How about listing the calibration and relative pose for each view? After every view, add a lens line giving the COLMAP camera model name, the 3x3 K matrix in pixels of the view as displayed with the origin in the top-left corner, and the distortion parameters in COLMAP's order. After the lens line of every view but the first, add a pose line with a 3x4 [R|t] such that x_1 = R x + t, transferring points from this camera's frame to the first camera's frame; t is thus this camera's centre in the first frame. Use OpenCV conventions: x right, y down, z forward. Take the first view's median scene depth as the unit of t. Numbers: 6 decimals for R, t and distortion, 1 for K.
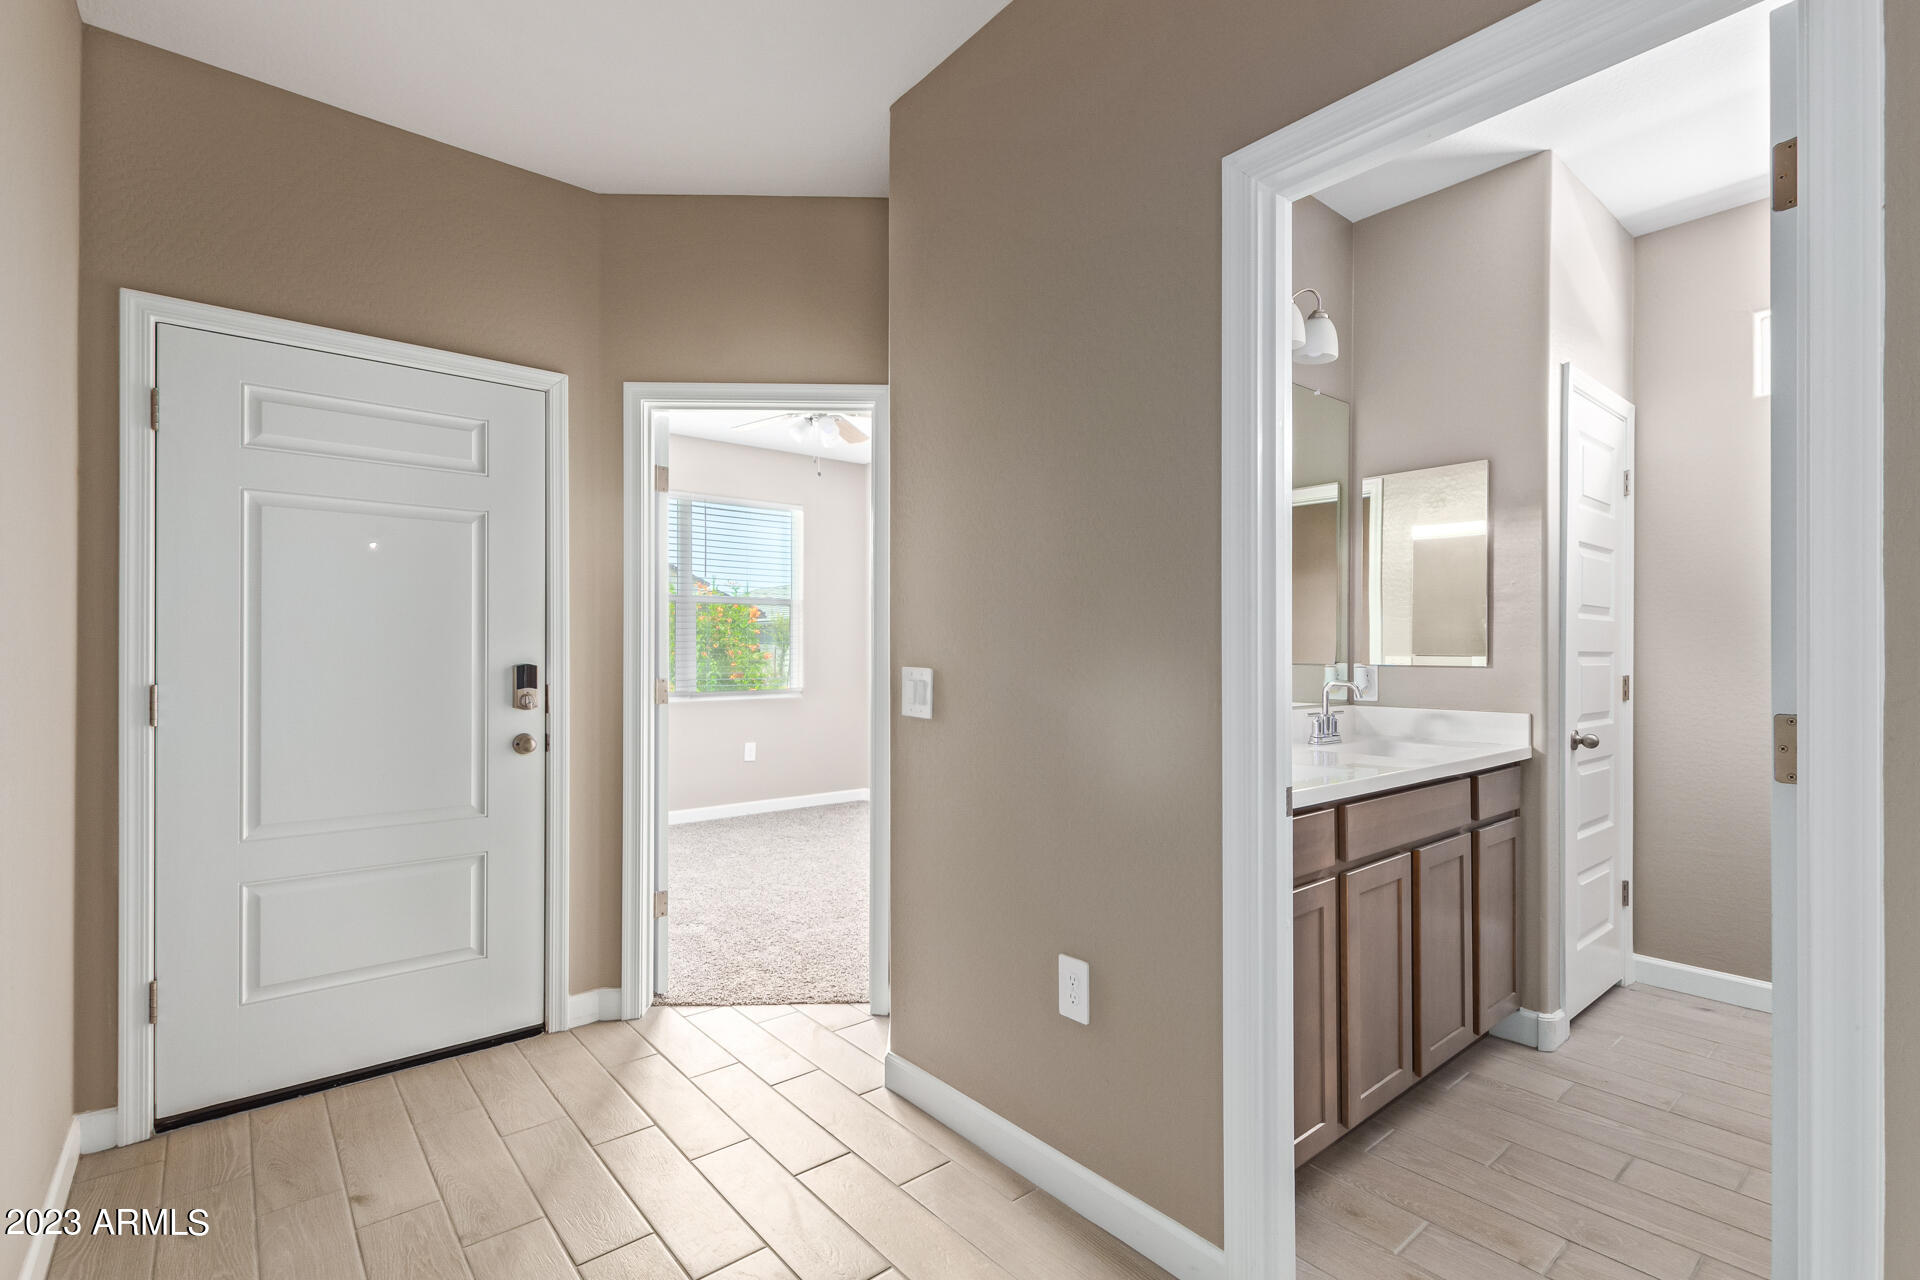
lens RADIAL K [[875.5, 0, 964.2], [0, 875.5, 653.0], [0, 0, 1]] dist [0.005404, -0.000929]
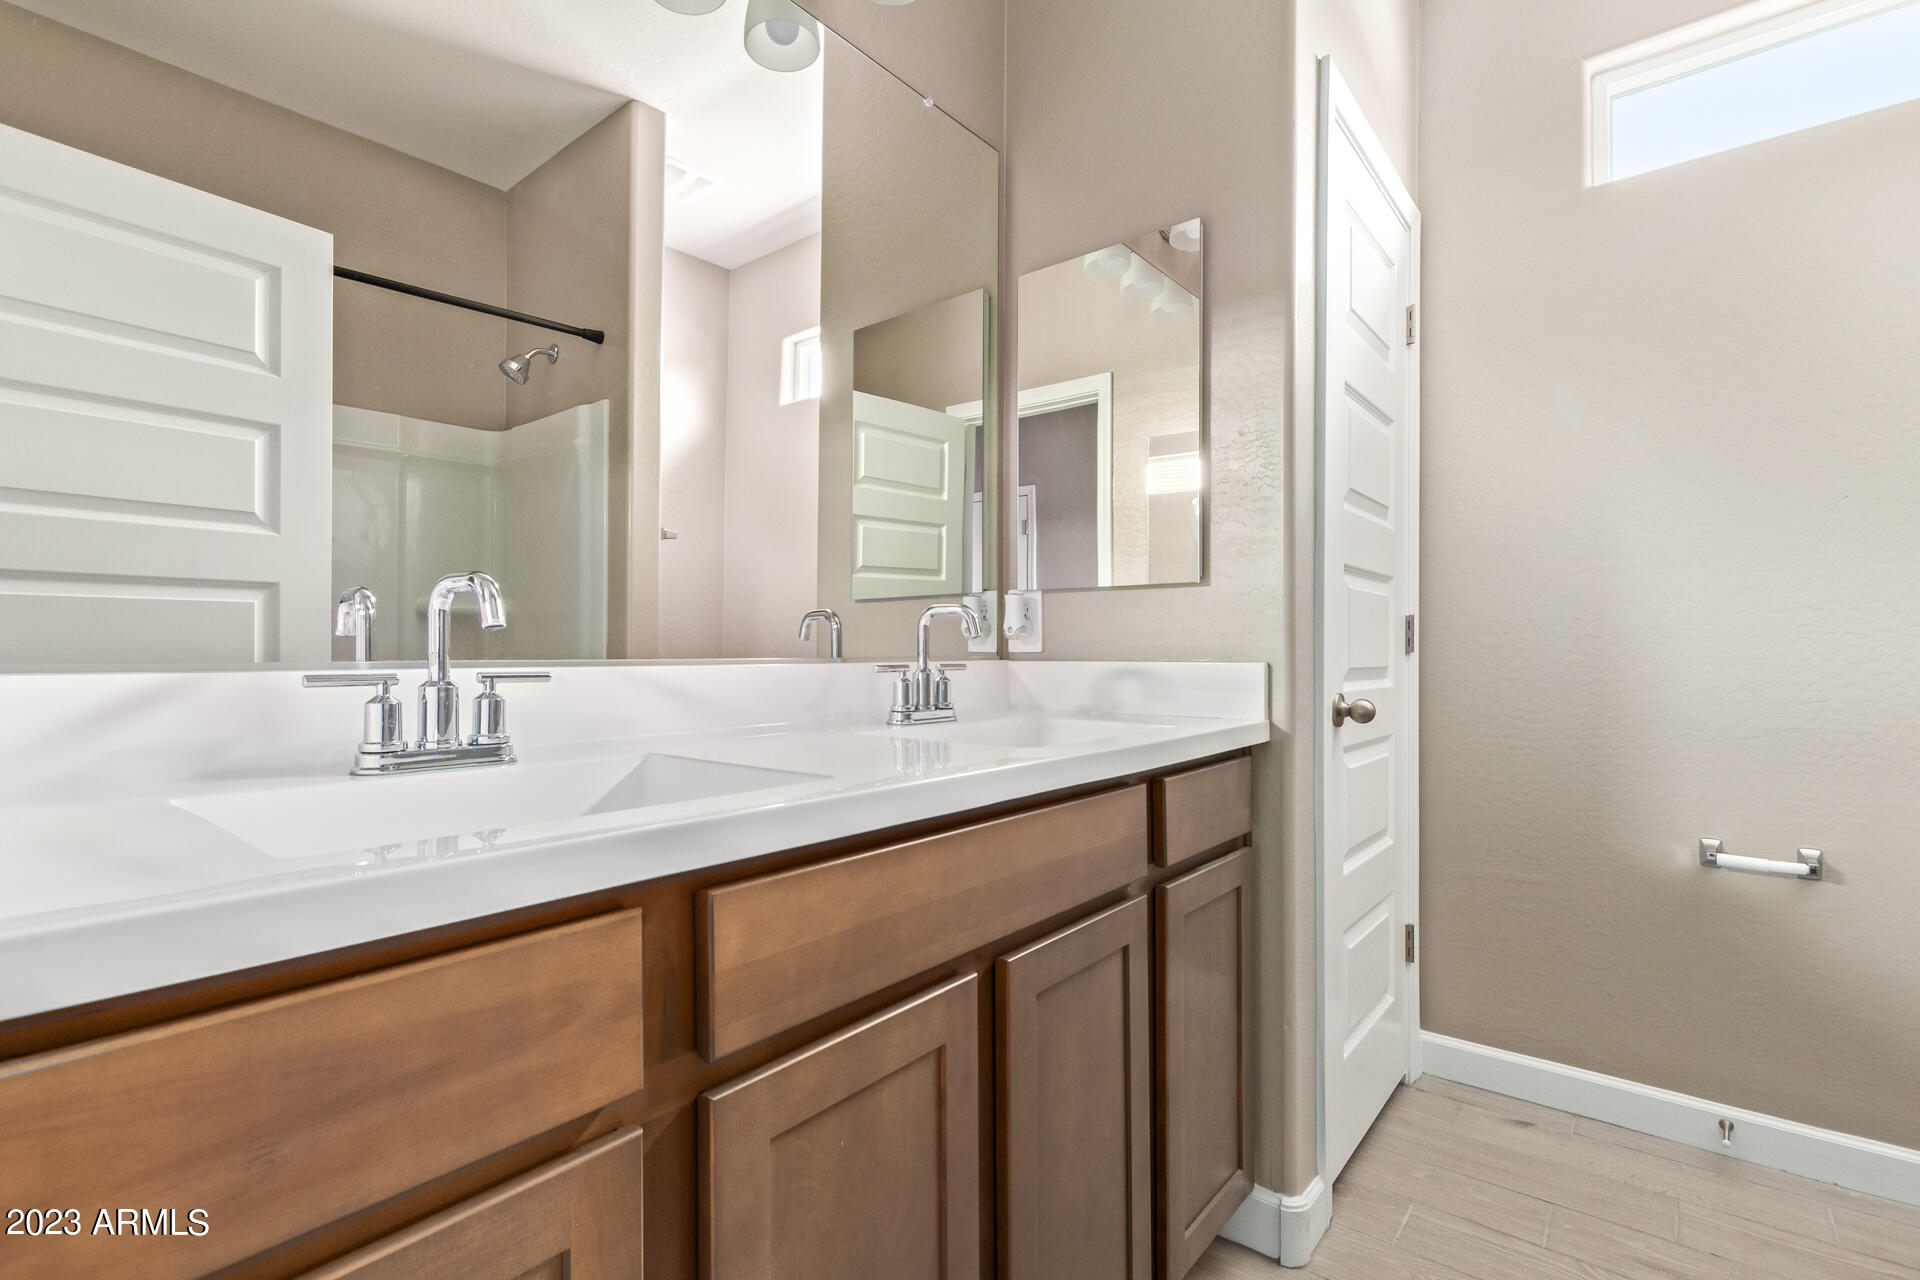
lens RADIAL K [[889.8, 0, 942.1], [0, 889.8, 649.1], [0, 0, 1]] dist [0.007599, -0.000133]
pose [[0.983408, -0.002226, 0.181393, 0.314288], [0.002393, 0.999997, -0.000704, 0.056462], [-0.181391, 0.001126, 0.983410, 0.444051]]
